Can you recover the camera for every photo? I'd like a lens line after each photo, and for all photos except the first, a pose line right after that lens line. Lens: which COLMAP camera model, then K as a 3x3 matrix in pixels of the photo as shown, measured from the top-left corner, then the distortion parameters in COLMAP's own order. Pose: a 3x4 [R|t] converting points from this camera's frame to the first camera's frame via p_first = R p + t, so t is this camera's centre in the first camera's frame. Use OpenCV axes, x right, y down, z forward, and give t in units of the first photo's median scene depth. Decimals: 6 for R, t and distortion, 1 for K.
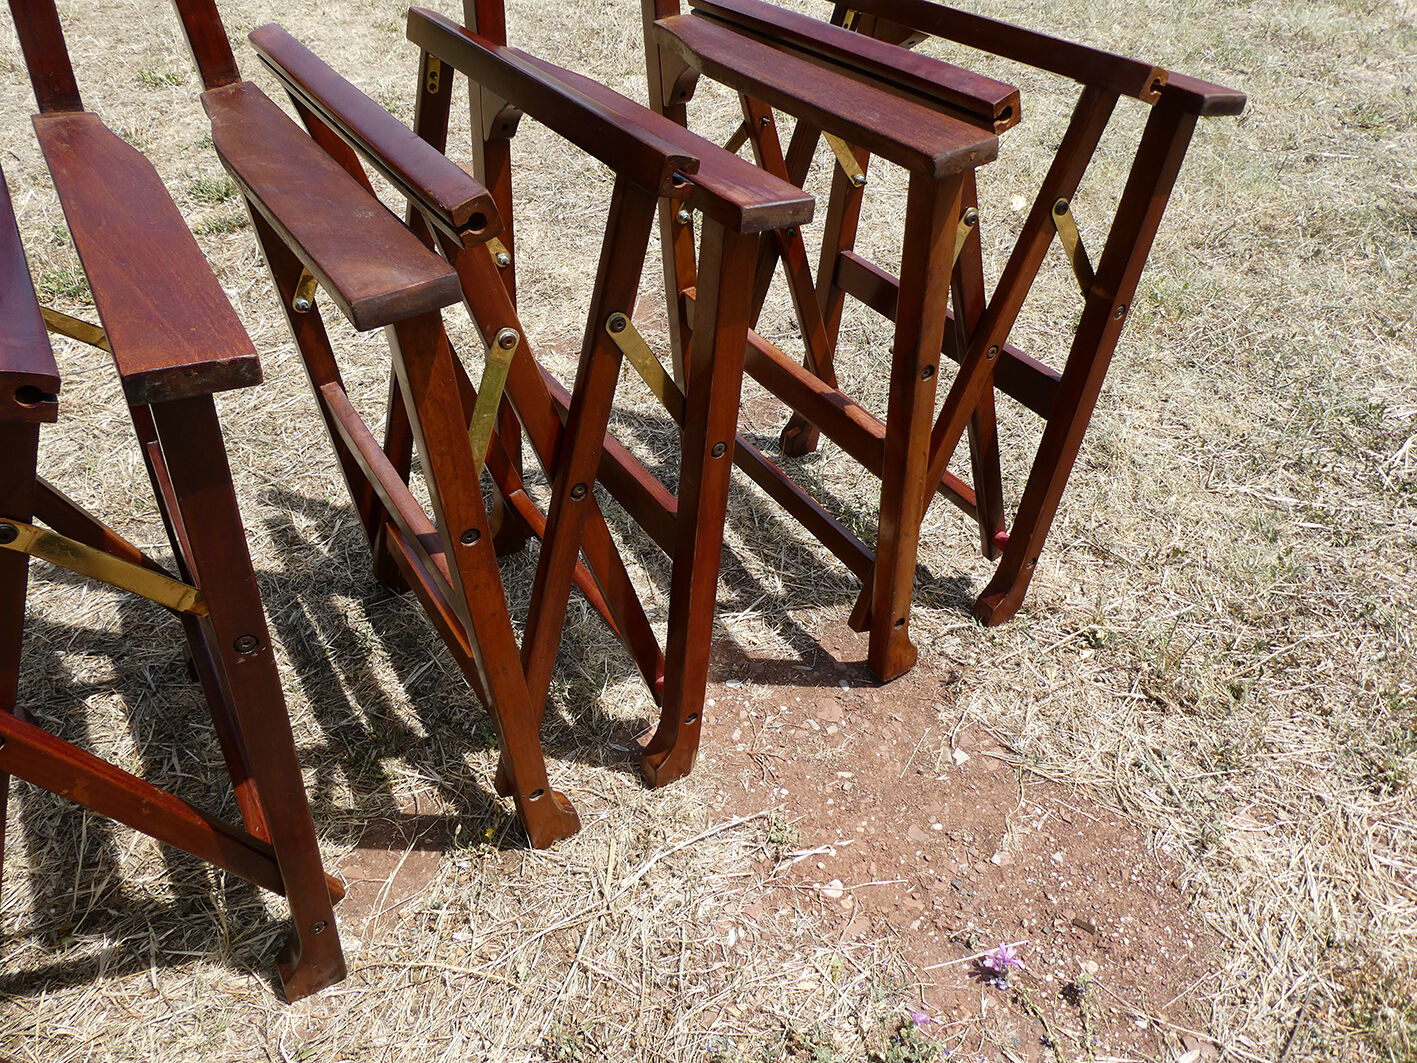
lens RADIAL K [[1016.6, 0, 713.7], [0, 1016.6, 532.1], [0, 0, 1]] dist [-0.003839, 0.001042]
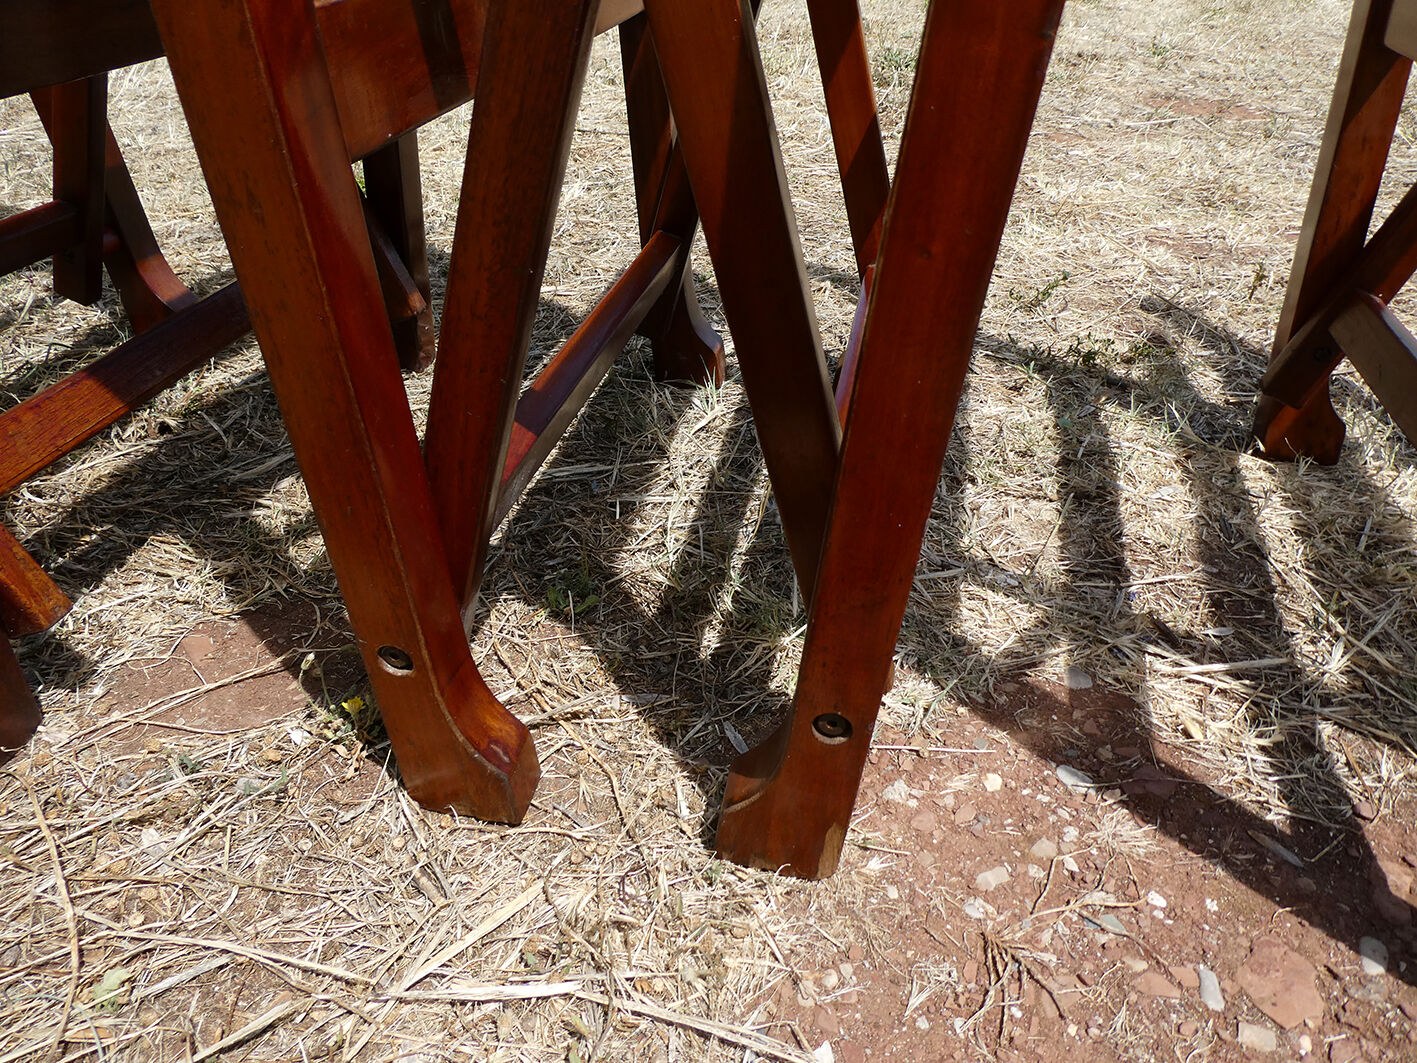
lens RADIAL K [[1016.6, 0, 717.4], [0, 1016.6, 530.6], [0, 0, 1]] dist [-0.003839, 0.001042]
pose [[0.711604, 0.388219, -0.585582, 0.118619], [-0.457050, 0.888798, 0.033829, 0.117091], [0.533597, 0.243567, 0.809907, 0.600861]]
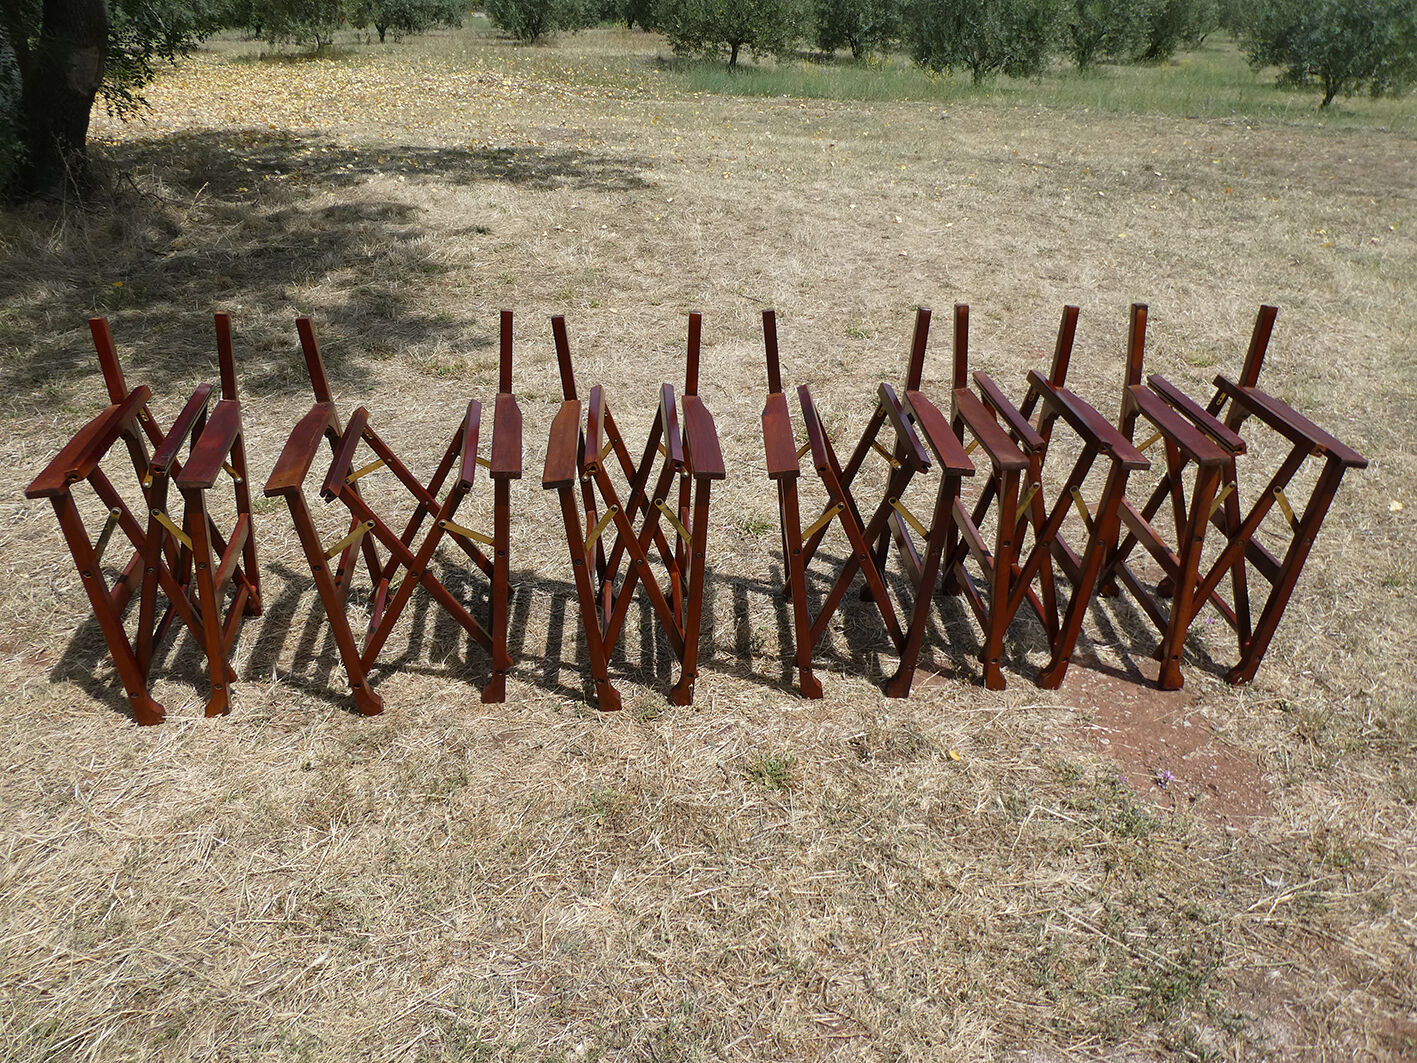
lens RADIAL K [[1016.6, 0, 714.8], [0, 1016.6, 531.0], [0, 0, 1]] dist [-0.003839, 0.001042]
pose [[0.858450, 0.230357, -0.458257, 0.265029], [-0.320109, 0.938724, -0.127780, 0.416417], [0.400742, 0.256385, 0.879587, -1.338498]]
